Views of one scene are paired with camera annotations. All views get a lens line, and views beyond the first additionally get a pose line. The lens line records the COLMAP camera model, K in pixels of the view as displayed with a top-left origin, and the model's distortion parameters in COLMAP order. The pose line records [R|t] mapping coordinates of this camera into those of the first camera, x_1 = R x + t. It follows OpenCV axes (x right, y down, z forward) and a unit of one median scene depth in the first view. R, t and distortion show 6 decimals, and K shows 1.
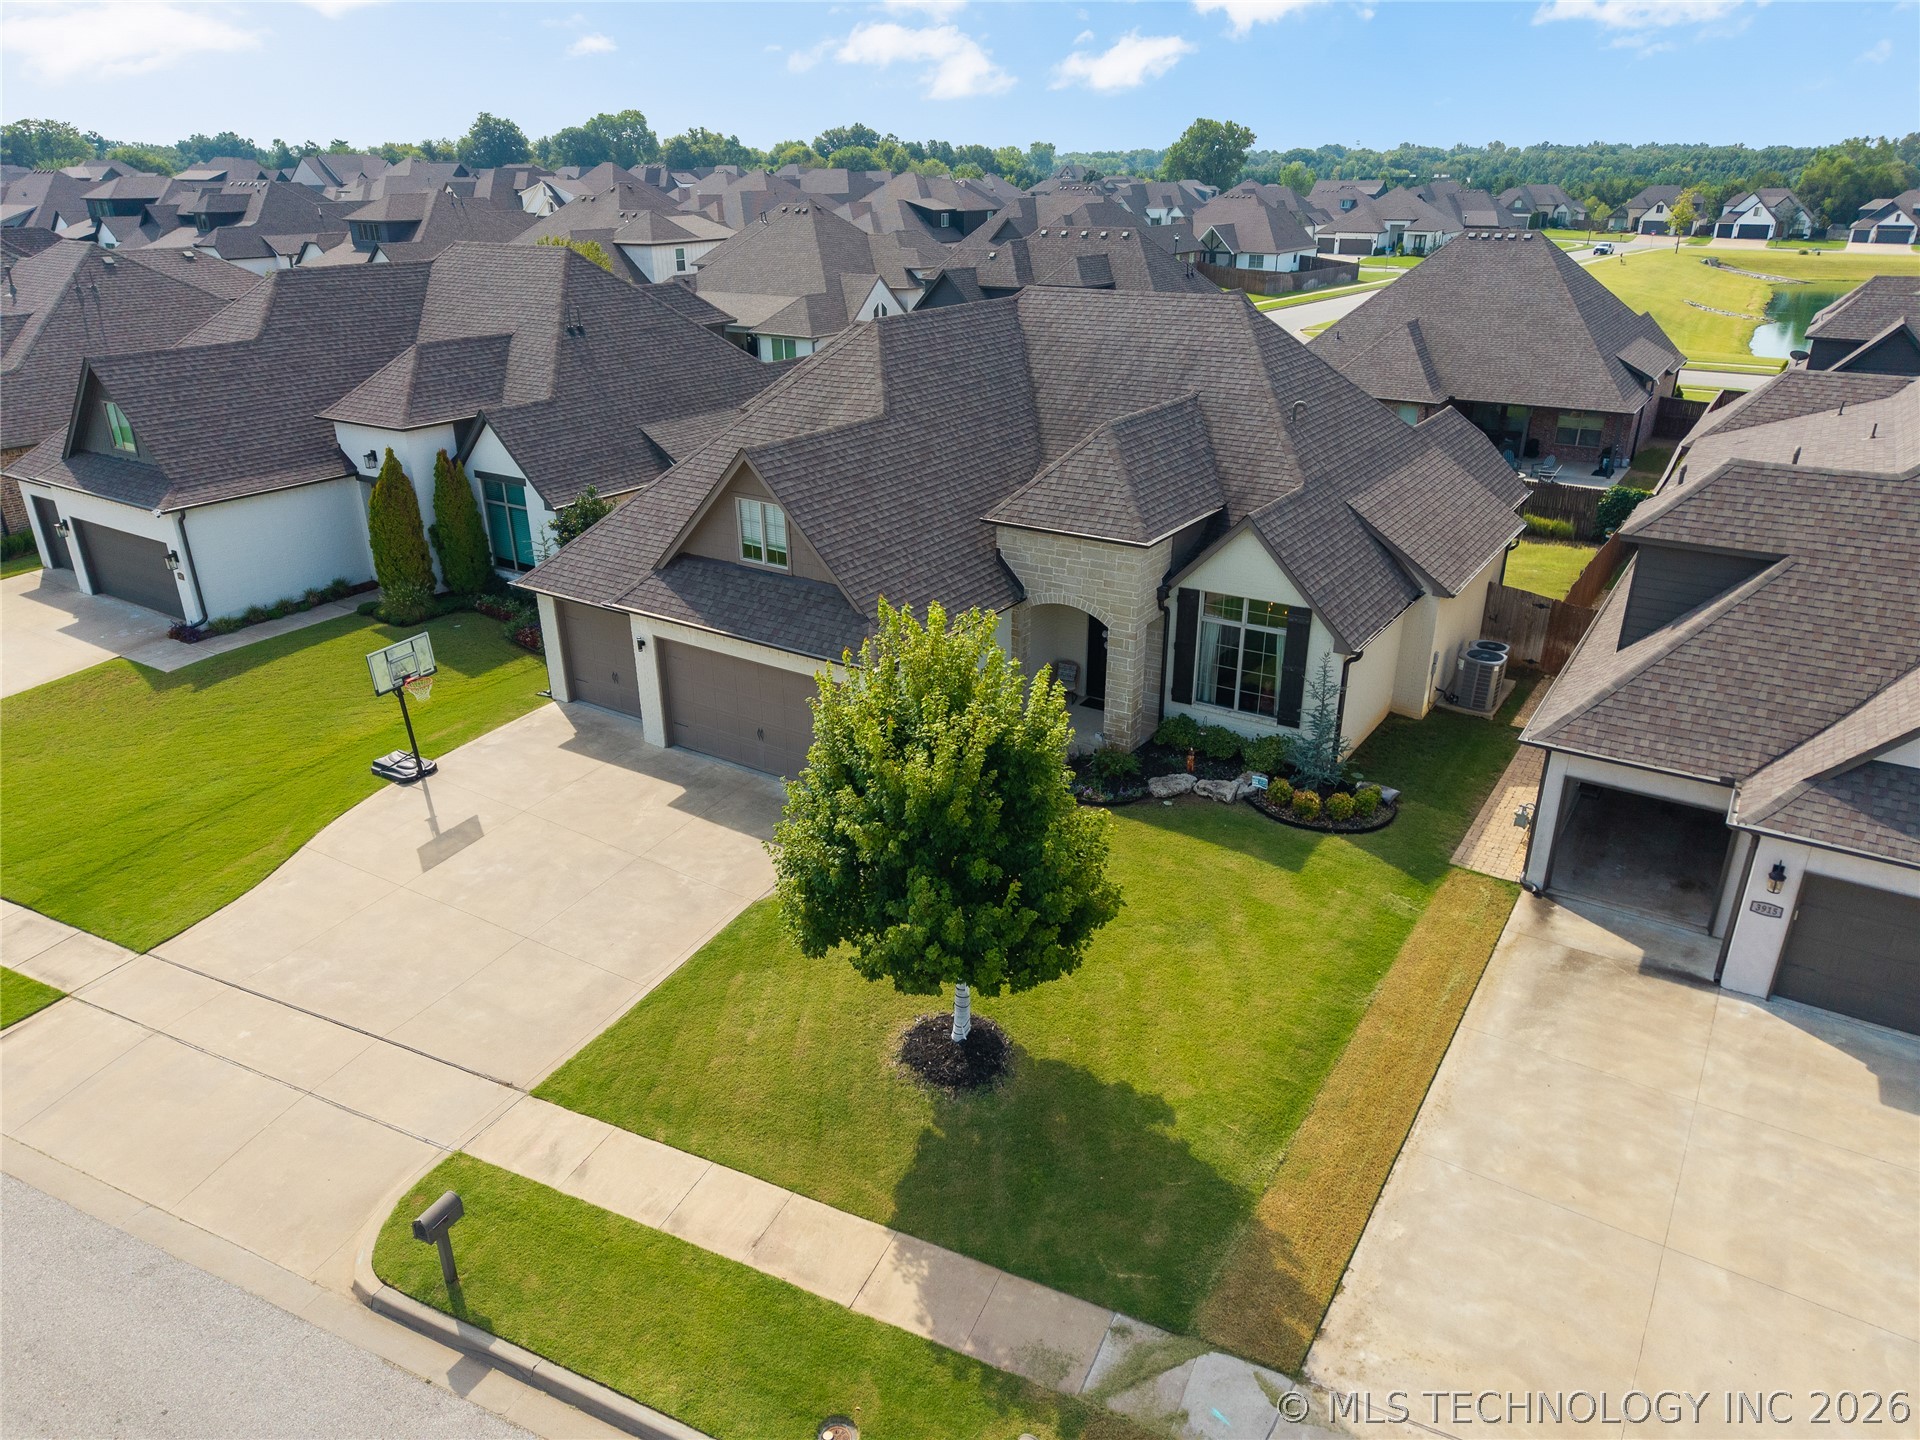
lens RADIAL K [[1291.0, 0, 949.3], [0, 1291.0, 719.1], [0, 0, 1]] dist [0.029622, -0.019045]
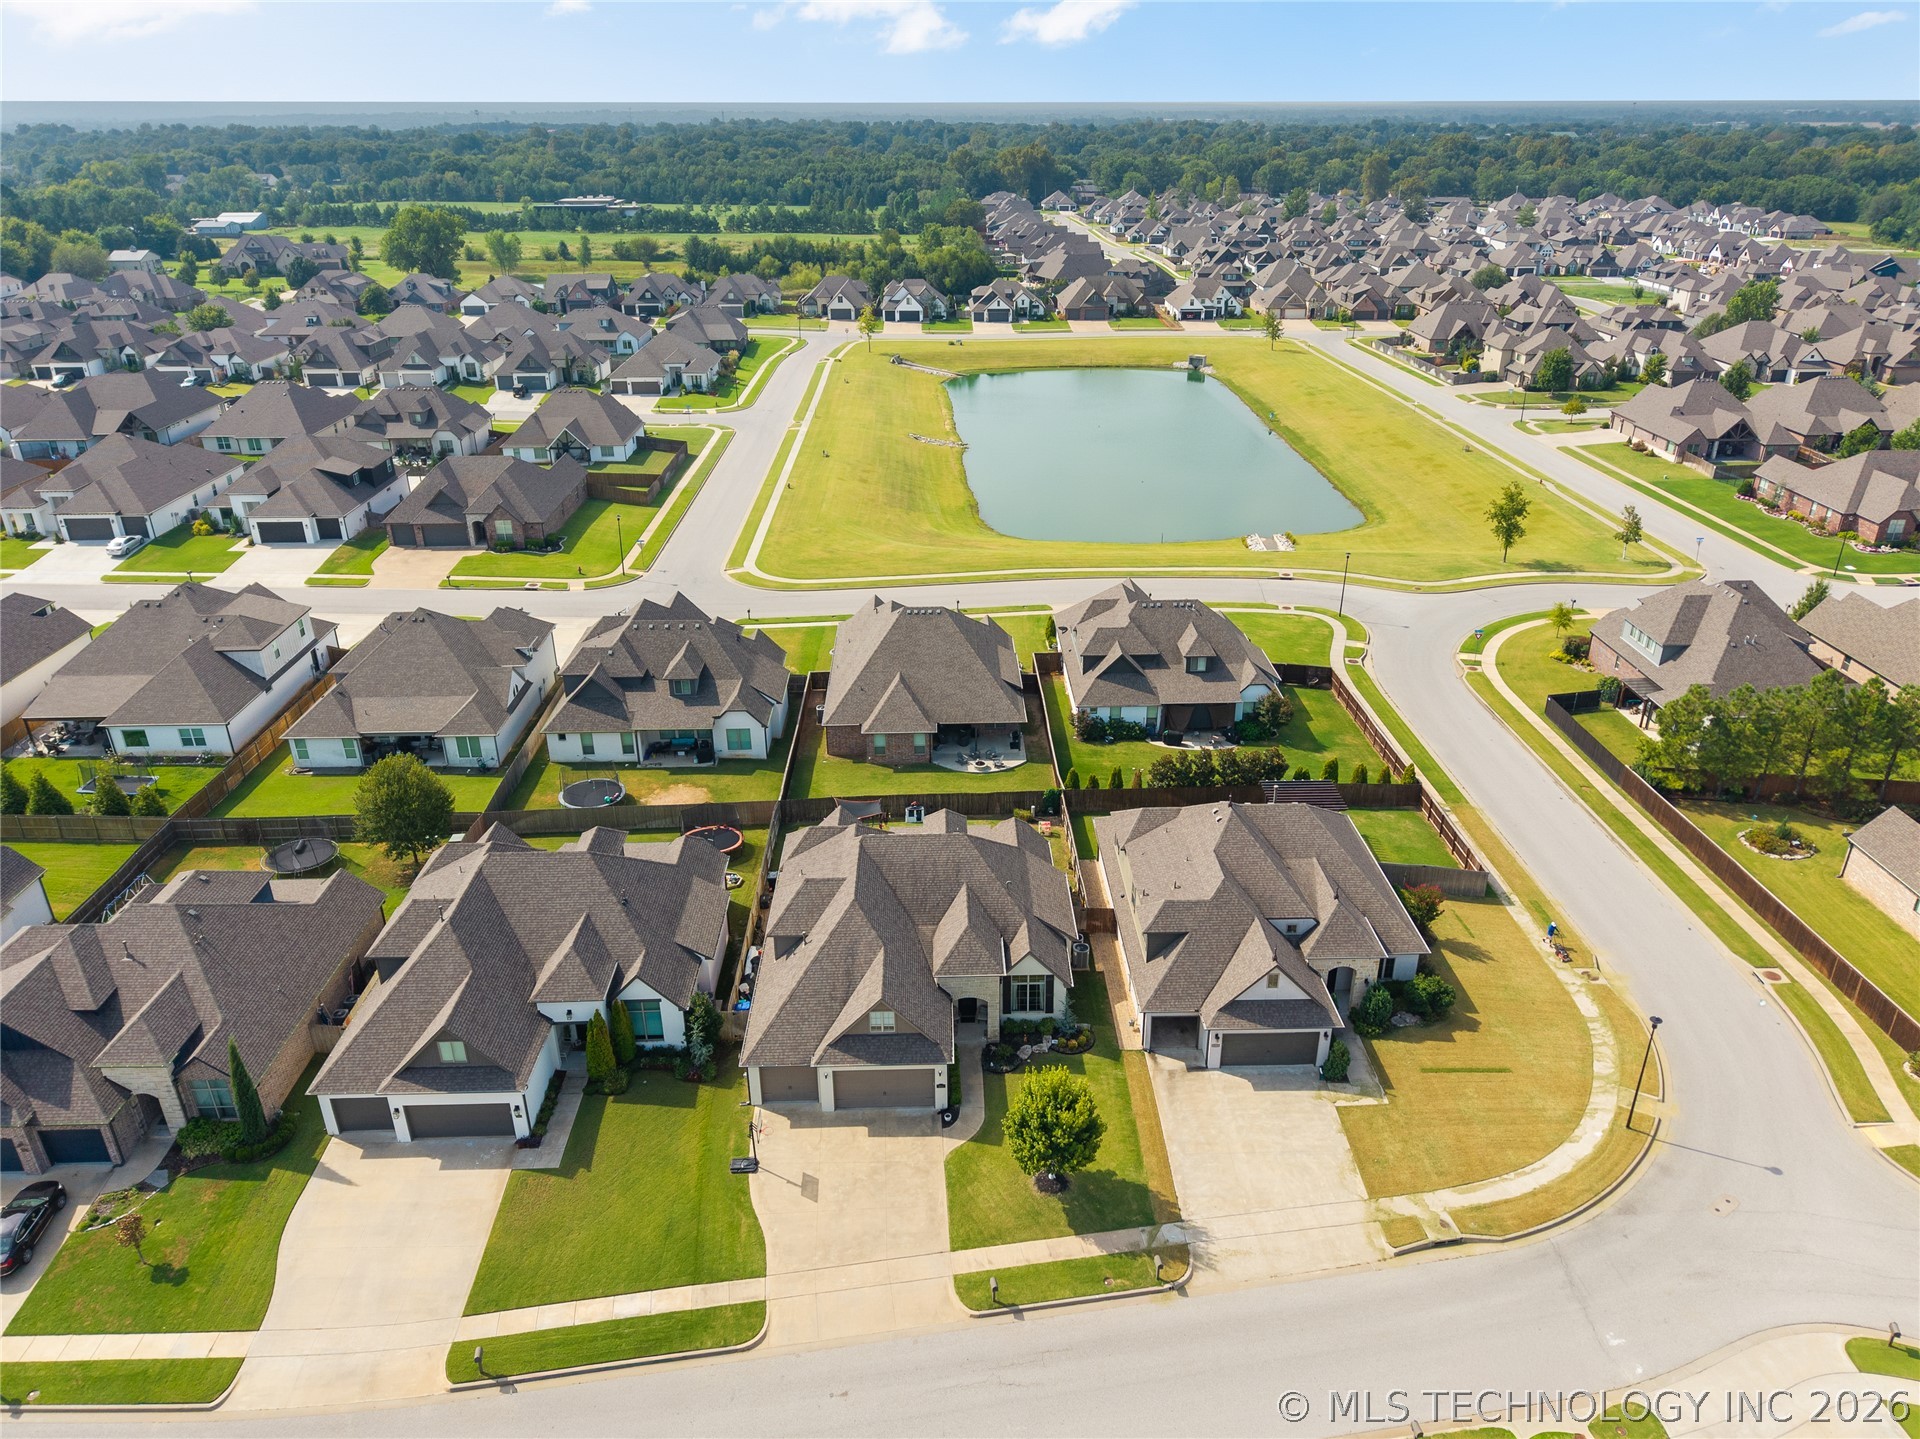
lens RADIAL K [[1291.0, 0, 977.1], [0, 1291.0, 710.1], [0, 0, 1]] dist [0.029622, -0.019045]
pose [[0.820240, -0.231271, 0.523183, -1.152341], [0.230334, 0.970733, 0.067994, -0.847206], [-0.523596, 0.064736, 0.849504, -1.280777]]
